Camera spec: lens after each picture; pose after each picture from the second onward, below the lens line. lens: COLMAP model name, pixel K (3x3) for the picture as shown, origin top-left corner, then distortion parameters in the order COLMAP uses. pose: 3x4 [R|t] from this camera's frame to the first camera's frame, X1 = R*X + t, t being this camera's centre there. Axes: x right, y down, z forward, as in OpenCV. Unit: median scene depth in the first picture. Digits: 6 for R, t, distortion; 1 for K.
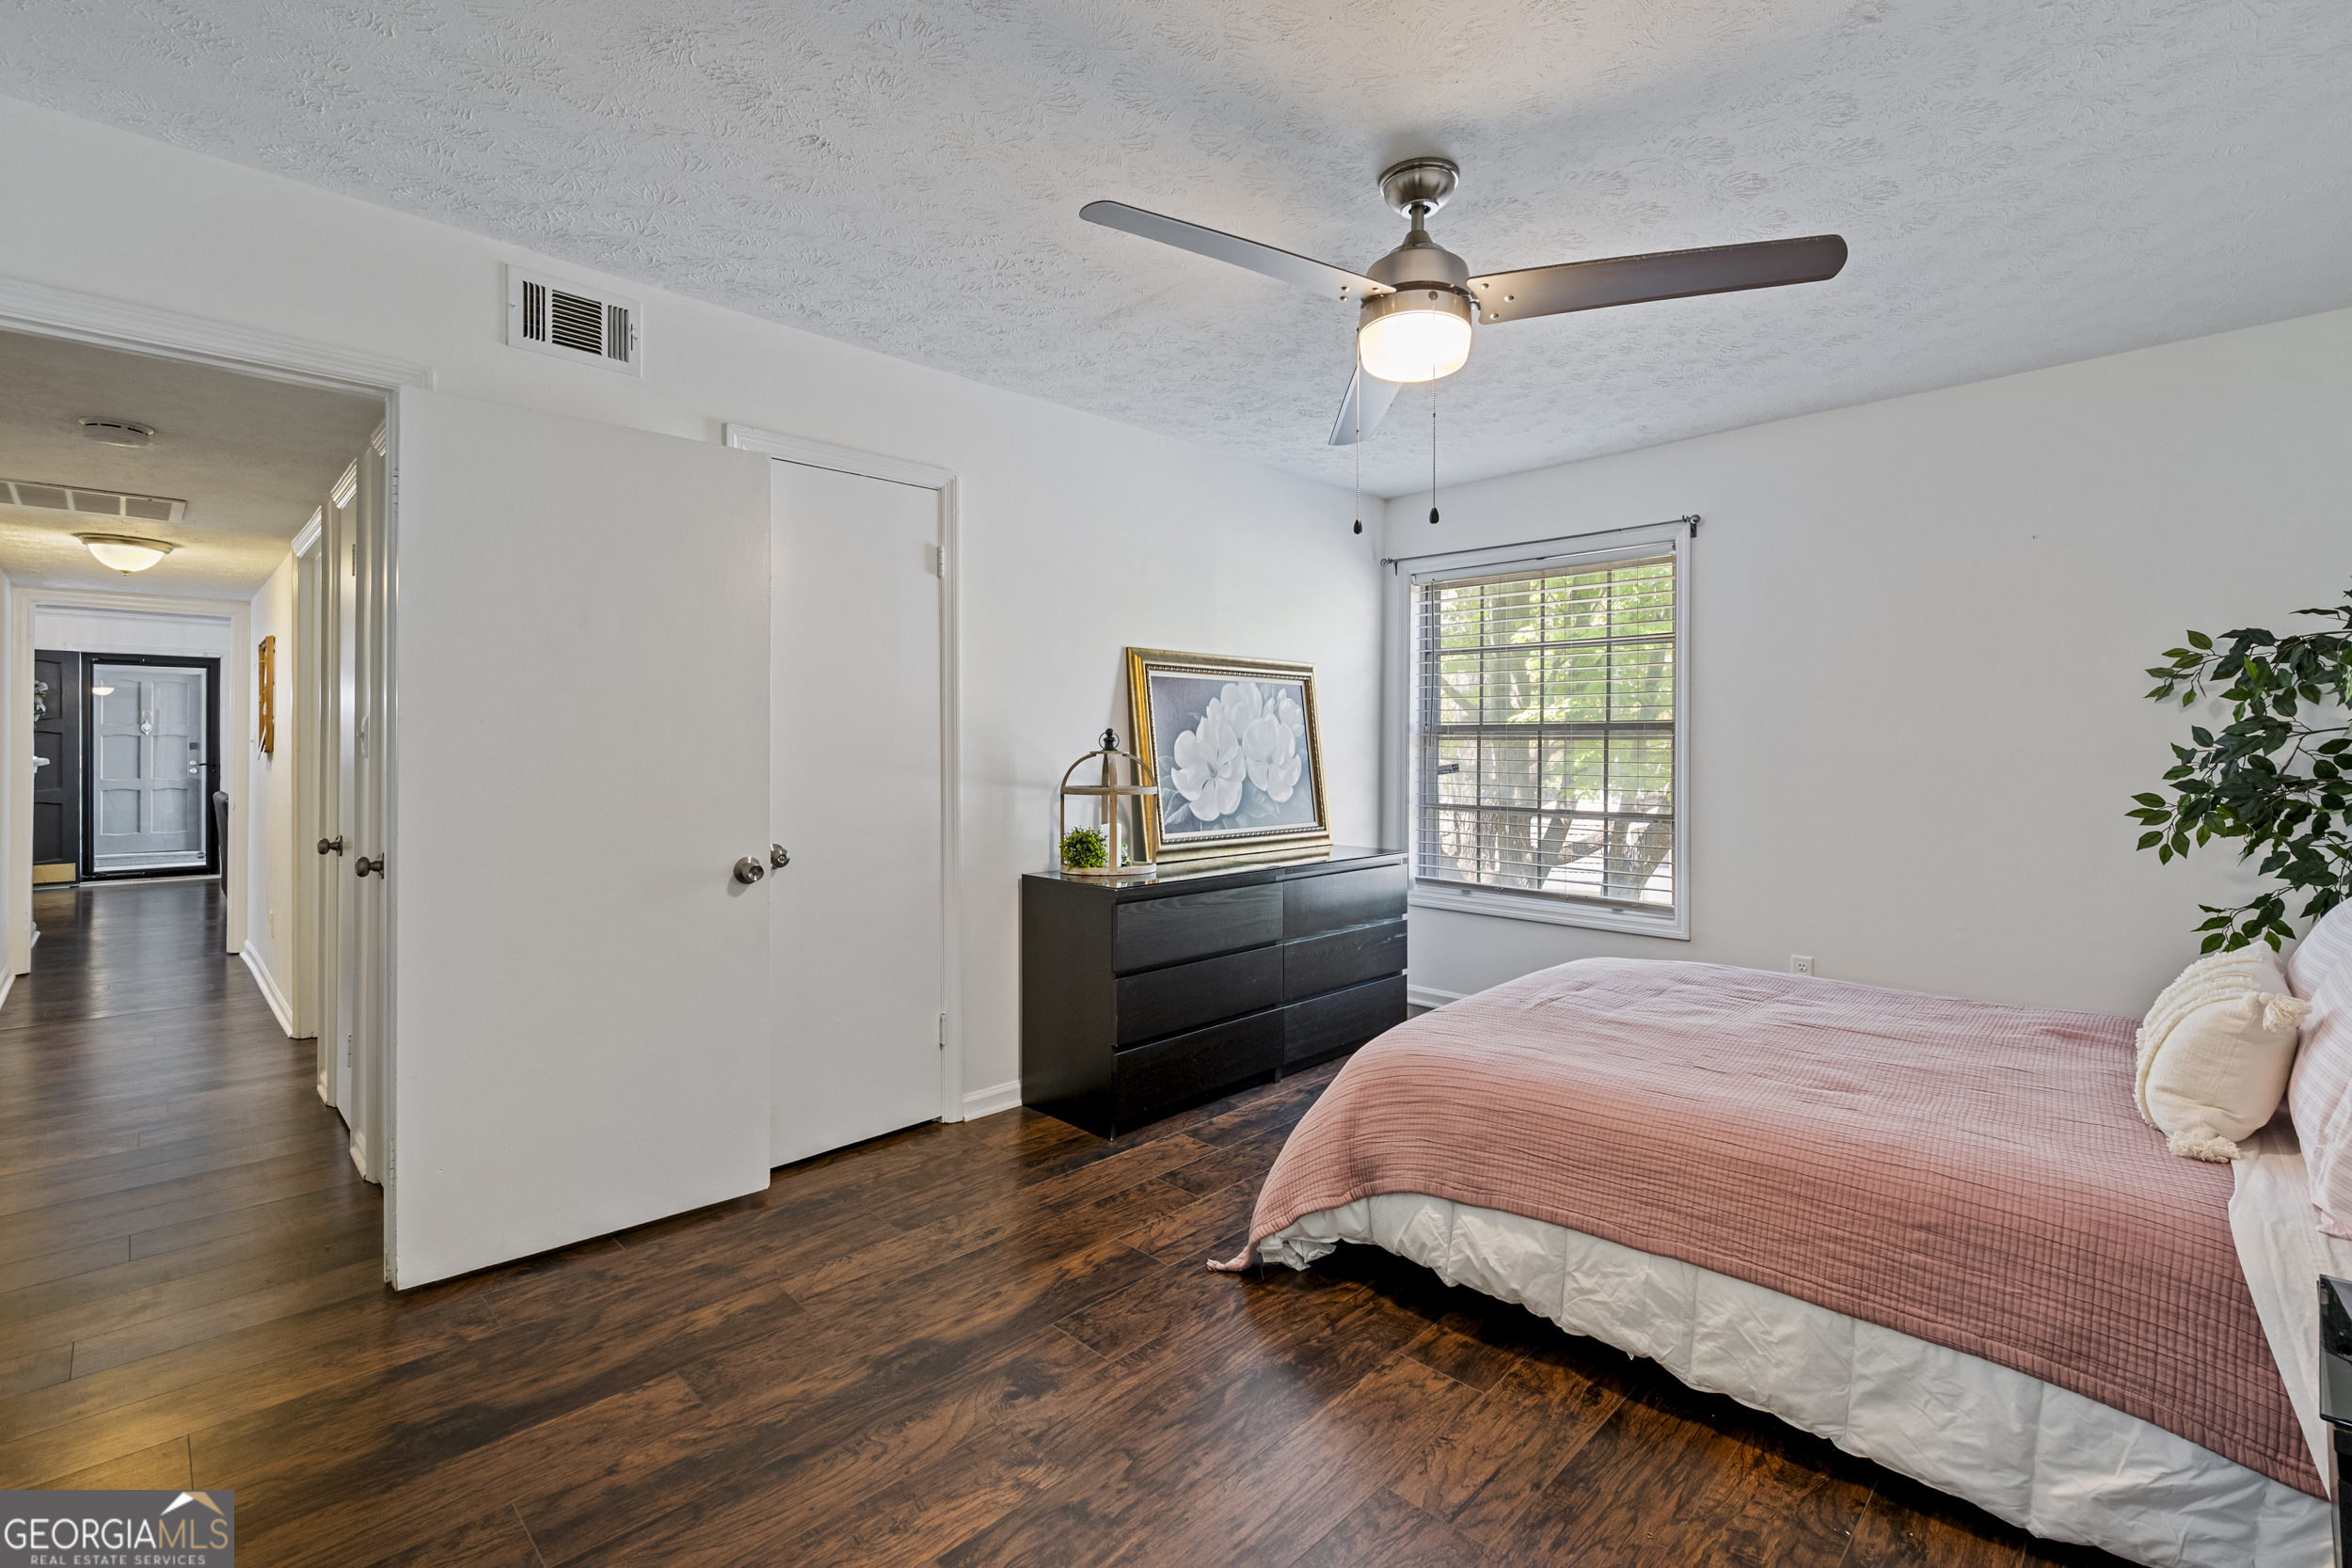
lens RADIAL K [[1037.1, 0, 1180.9], [0, 1037.1, 742.5], [0, 0, 1]] dist [-0.000322, -0.000245]
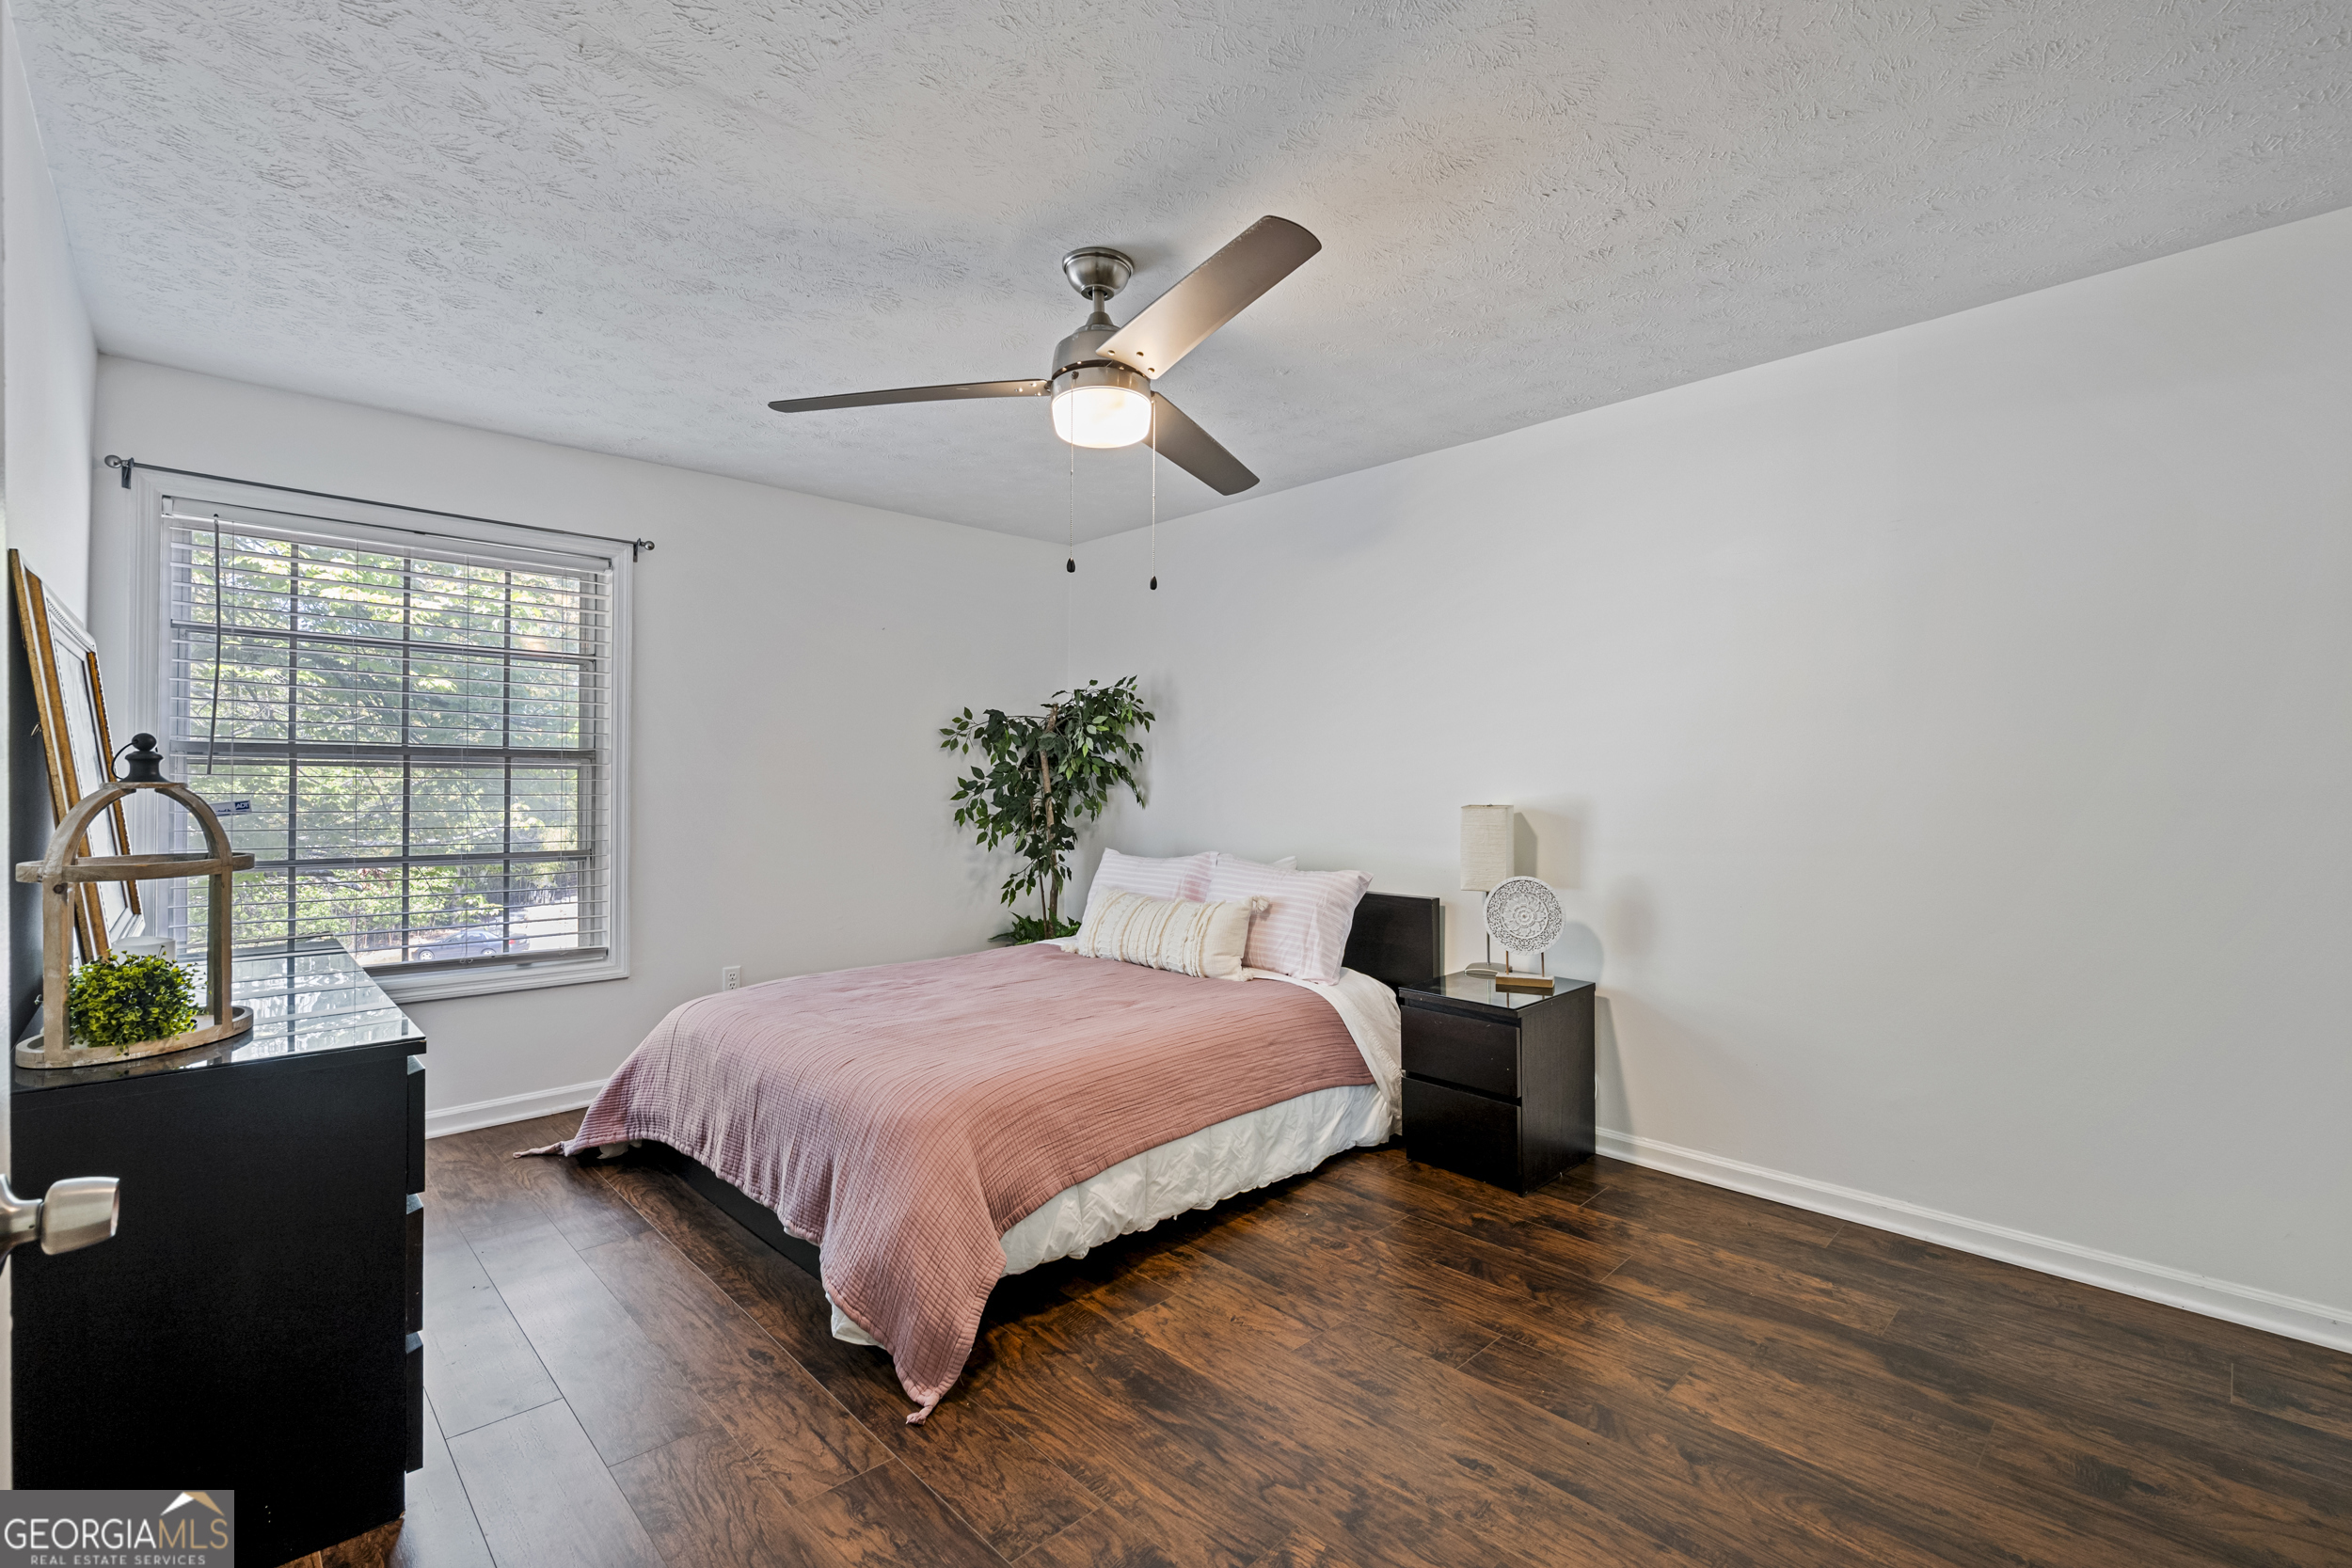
lens RADIAL K [[1028.5, 0, 1176.0], [0, 1028.5, 784.0], [0, 0, 1]] dist [-0.001710, -0.000123]
pose [[0.028095, -0.000970, 0.999605, -0.863212], [-0.007802, 0.999969, 0.001190, 0.009680], [-0.999575, -0.007833, 0.028087, 0.885594]]
